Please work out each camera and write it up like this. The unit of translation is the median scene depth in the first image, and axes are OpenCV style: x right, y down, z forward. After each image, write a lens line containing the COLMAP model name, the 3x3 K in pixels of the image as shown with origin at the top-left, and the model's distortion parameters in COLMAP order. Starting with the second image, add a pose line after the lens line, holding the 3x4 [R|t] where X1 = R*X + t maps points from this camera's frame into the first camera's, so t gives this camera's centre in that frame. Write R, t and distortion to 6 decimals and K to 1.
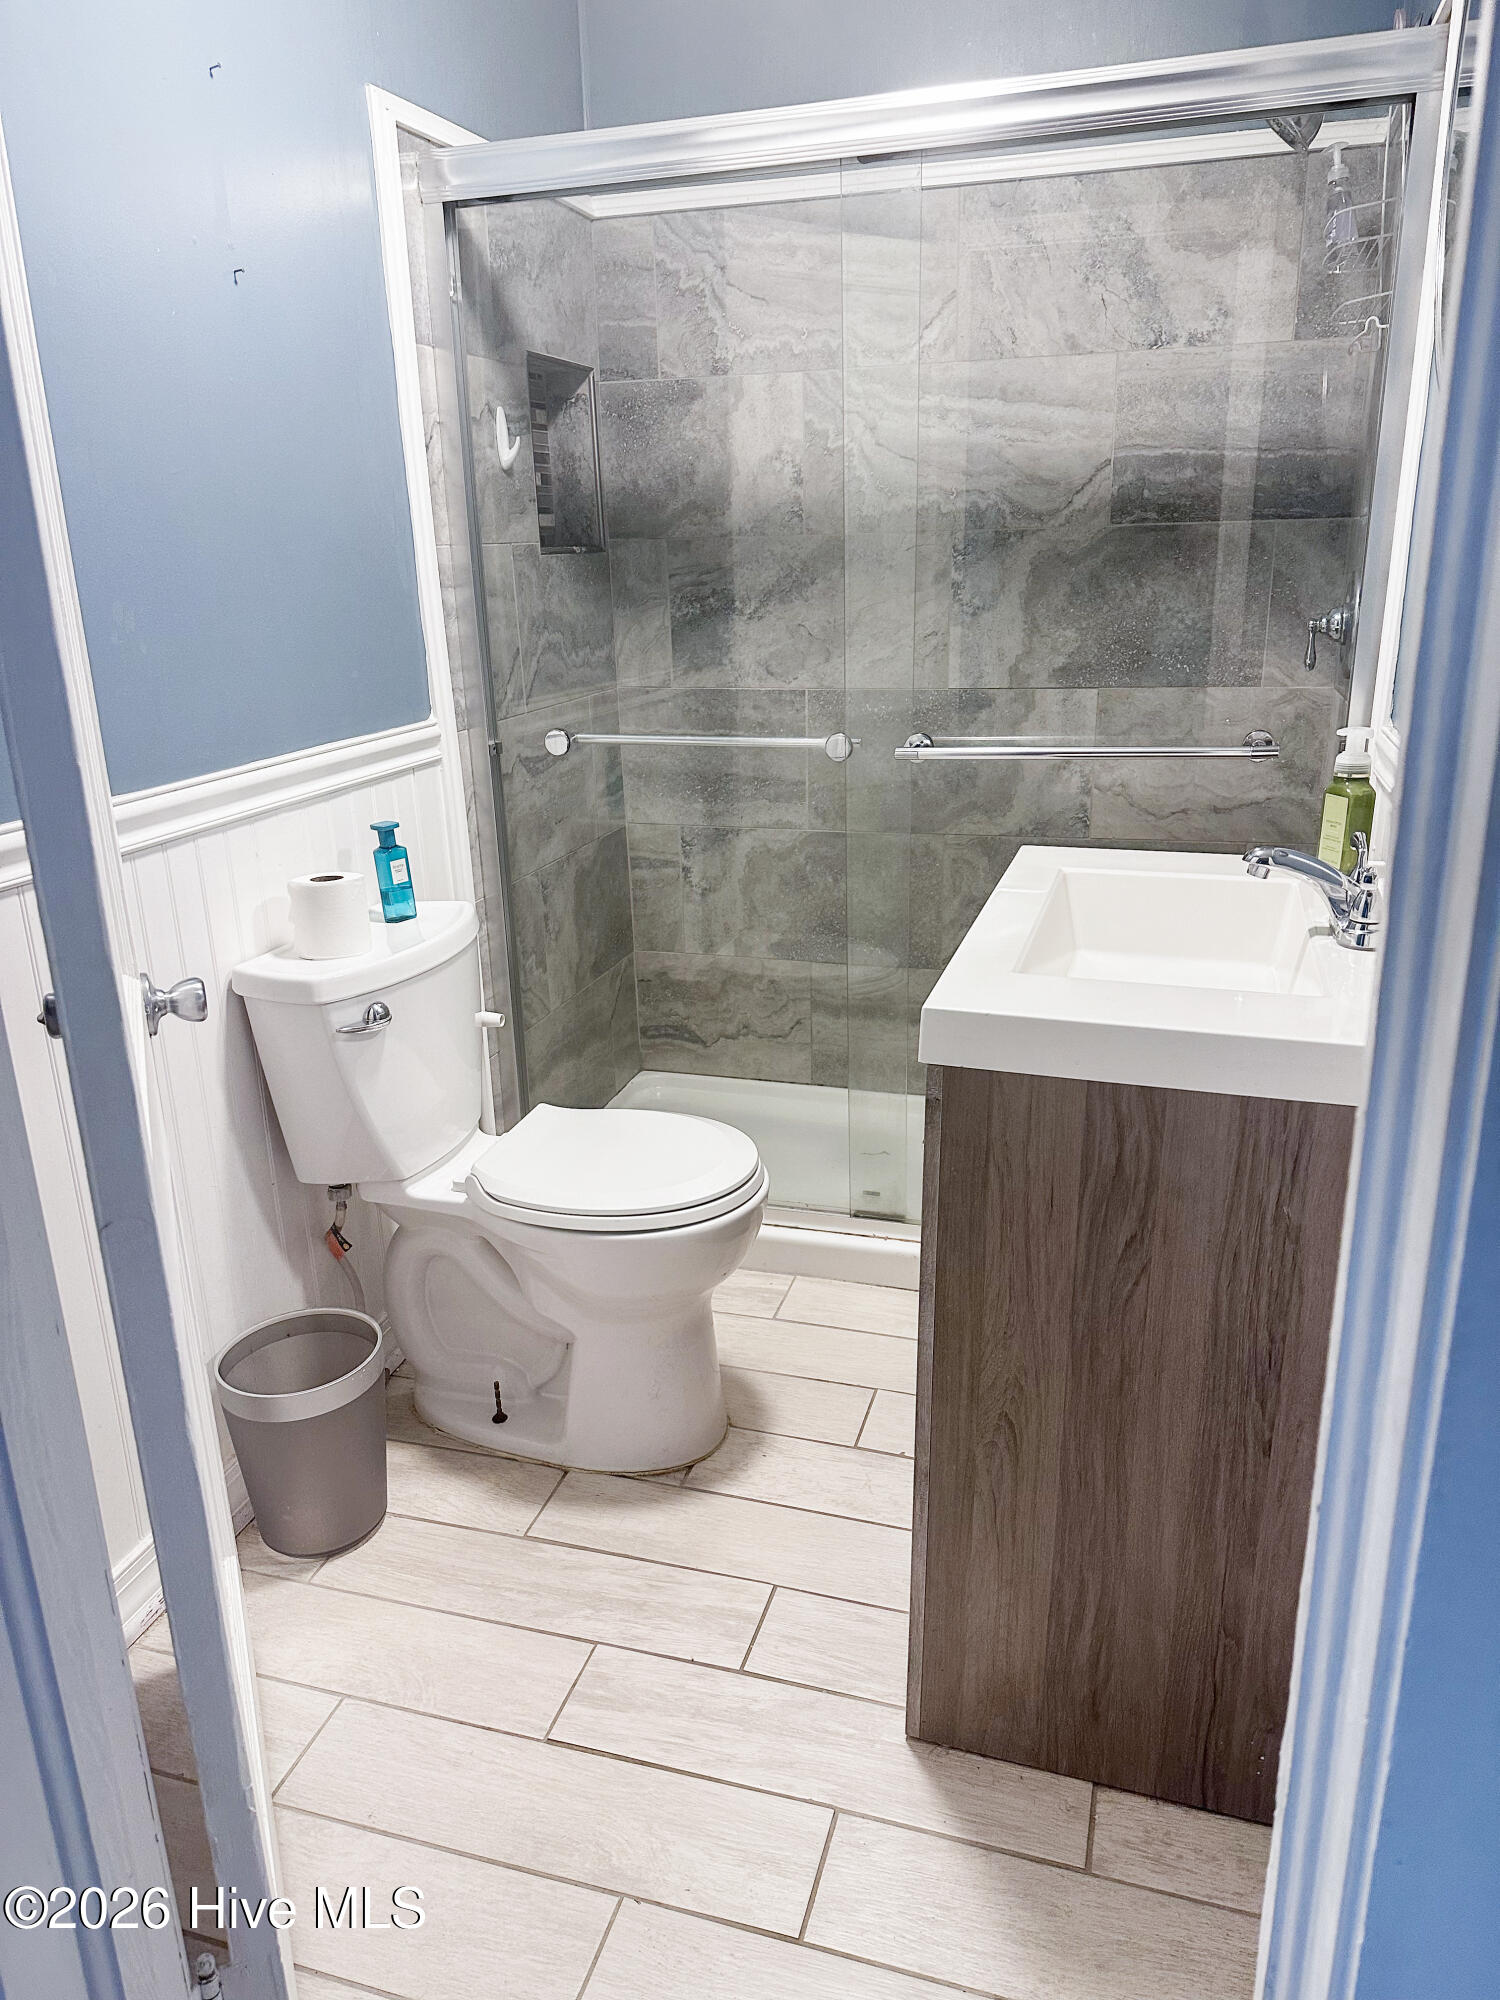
lens RADIAL K [[1399.5, 0, 750.5], [0, 1399.5, 1049.3], [0, 0, 1]] dist [-0.000447, -0.001195]
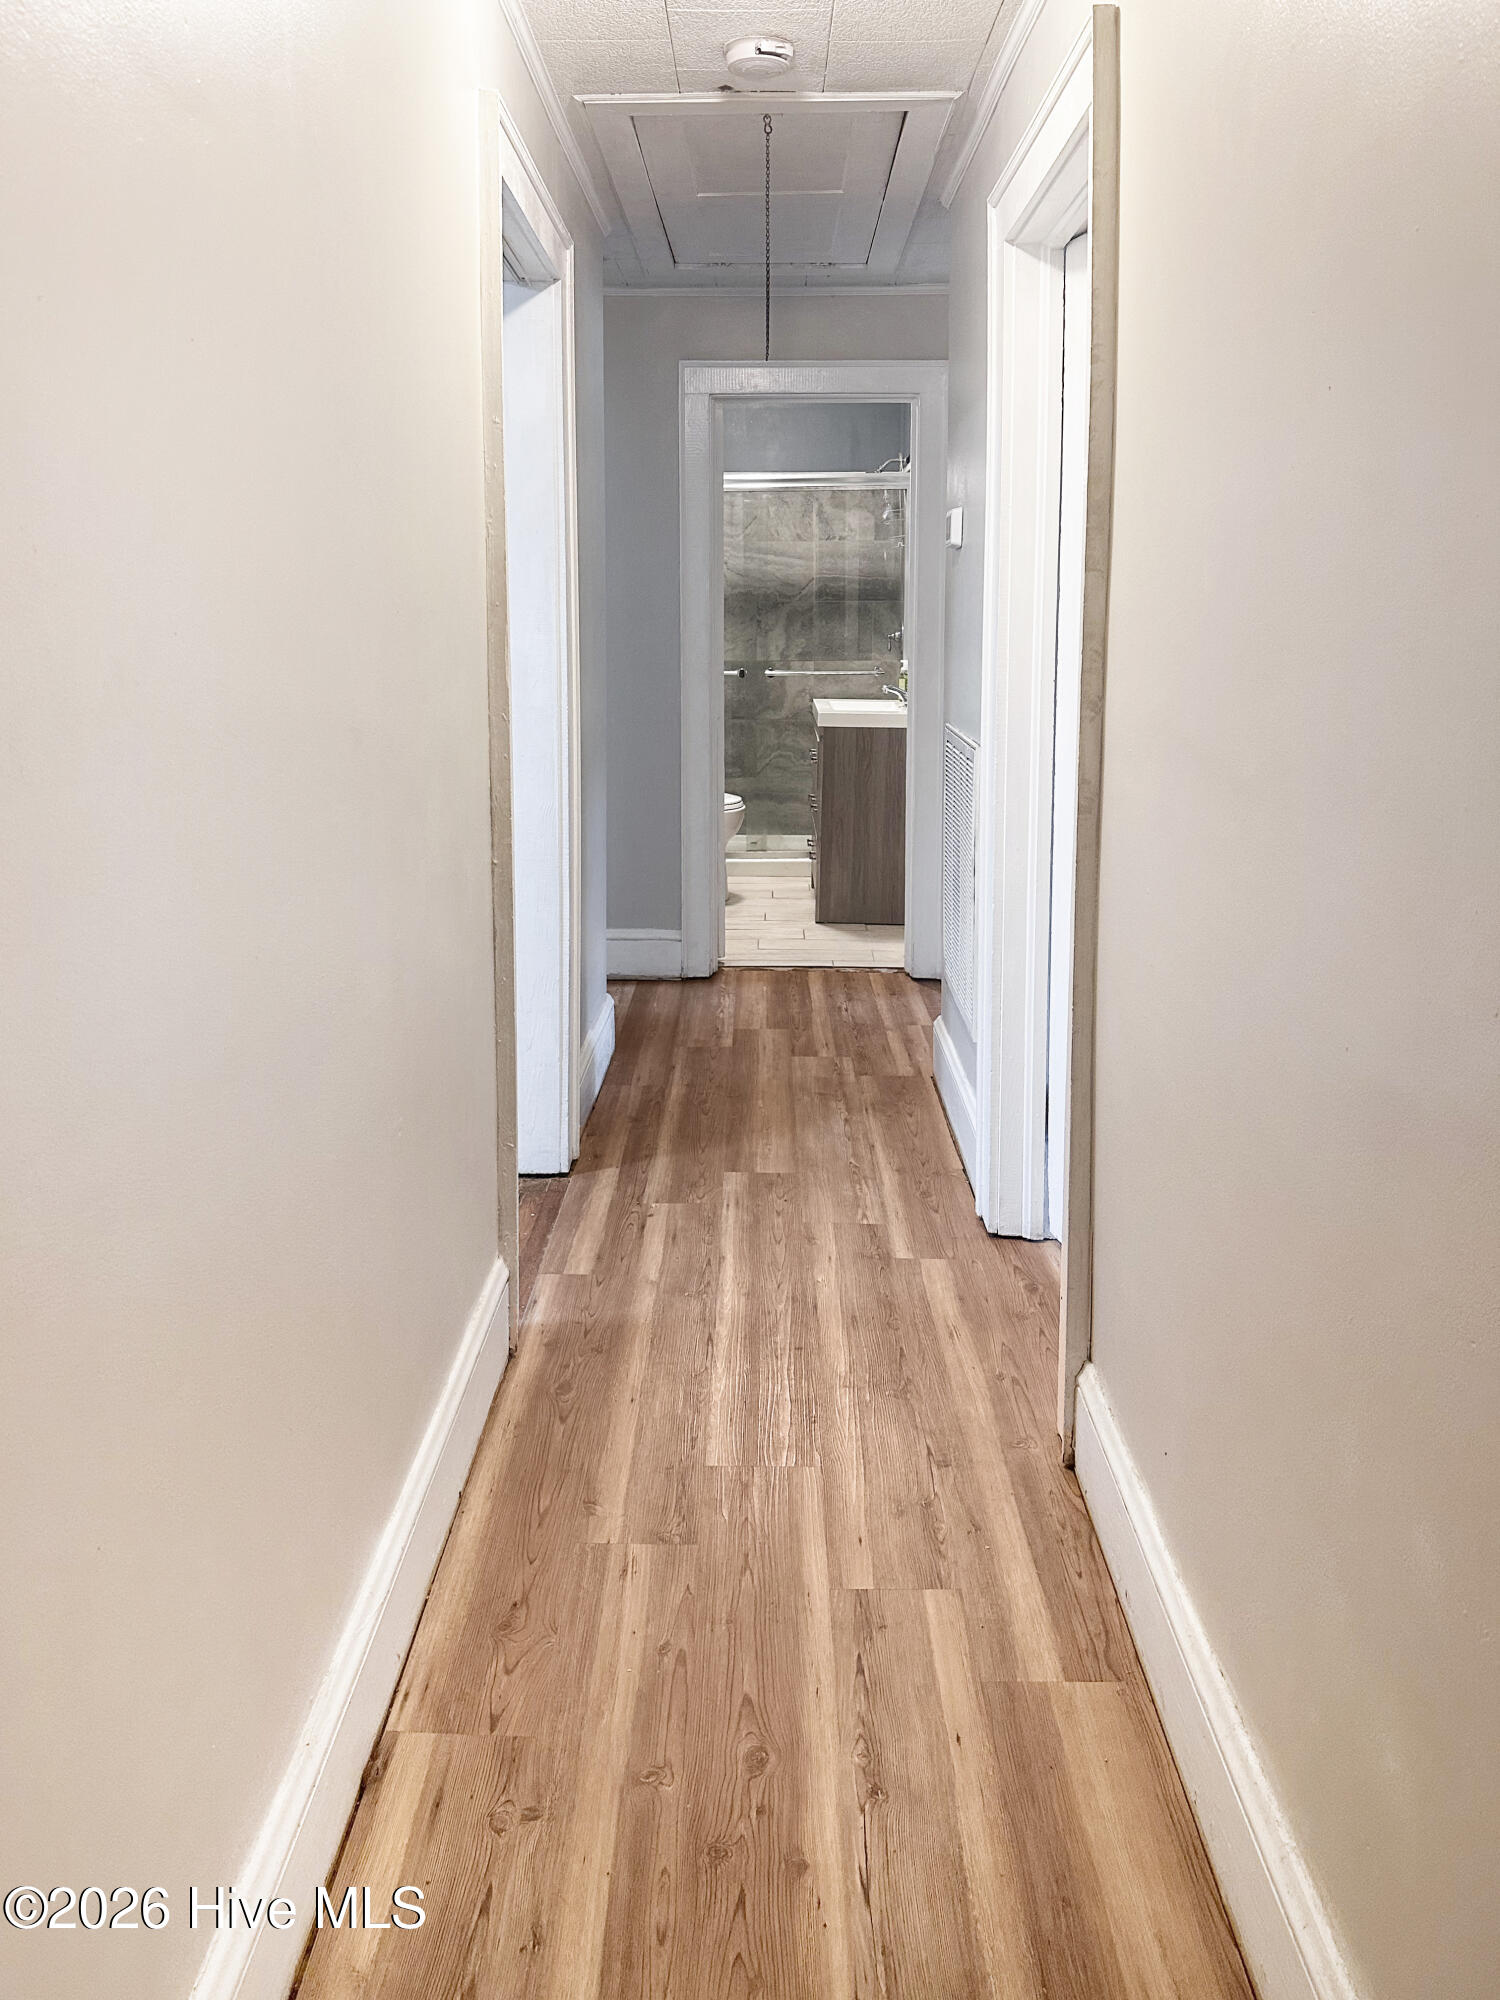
lens RADIAL K [[1489.7, 0, 750.0], [0, 1489.7, 1000.0], [0, 0, 1]] dist [-0.001918, -0.000170]
pose [[0.957049, -0.055610, 0.284543, -0.767113], [0.076858, 0.994982, -0.064055, 0.600411], [-0.279553, 0.083174, 0.956521, -1.750302]]
